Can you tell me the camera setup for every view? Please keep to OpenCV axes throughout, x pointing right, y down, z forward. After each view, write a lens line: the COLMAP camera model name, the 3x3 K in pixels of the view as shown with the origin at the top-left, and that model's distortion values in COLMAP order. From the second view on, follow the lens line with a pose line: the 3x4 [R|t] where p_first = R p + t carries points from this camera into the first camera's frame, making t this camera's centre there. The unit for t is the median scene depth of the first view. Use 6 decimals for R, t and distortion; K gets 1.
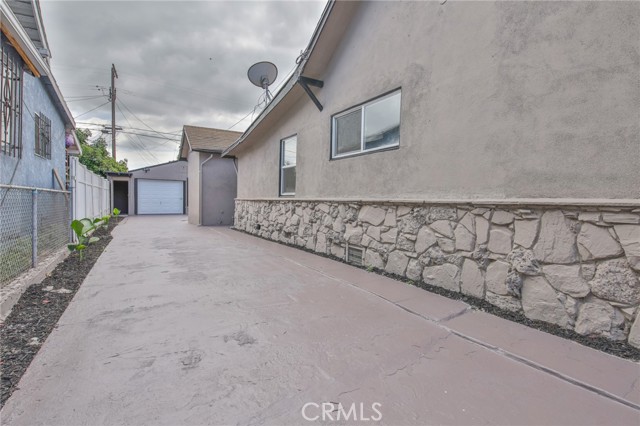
lens RADIAL K [[300.0, 0, 323.0], [0, 300.0, 205.8], [0, 0, 1]] dist [0.001664, -0.011597]
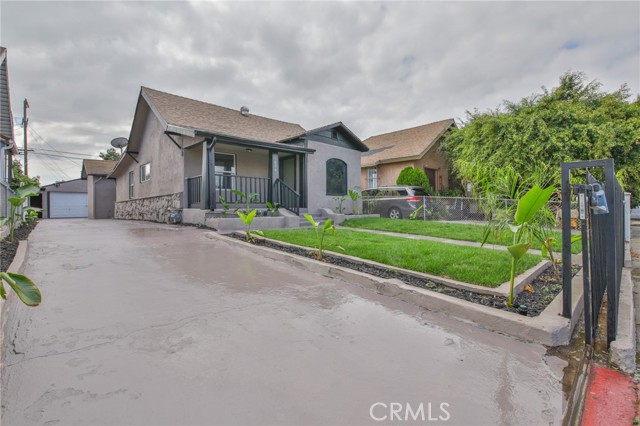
lens RADIAL K [[300.0, 0, 323.0], [0, 300.0, 205.8], [0, 0, 1]] dist [0.001664, -0.011597]
pose [[0.979565, -0.025845, 0.199461, 0.512891], [0.031958, 0.999111, -0.027488, 0.080036], [-0.198573, 0.033300, 0.979520, -0.898358]]
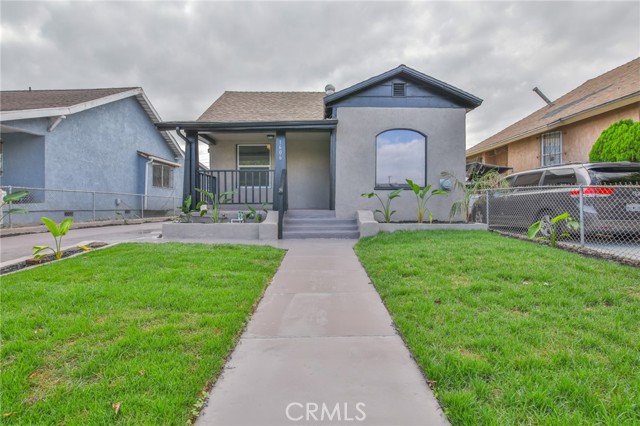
lens RADIAL K [[300.0, 0, 323.0], [0, 300.0, 205.8], [0, 0, 1]] dist [0.001664, -0.011597]
pose [[0.834236, -0.019002, -0.551080, 1.017458], [0.007500, 0.999705, -0.023118, 0.063060], [0.551356, 0.015153, 0.834132, -0.468038]]
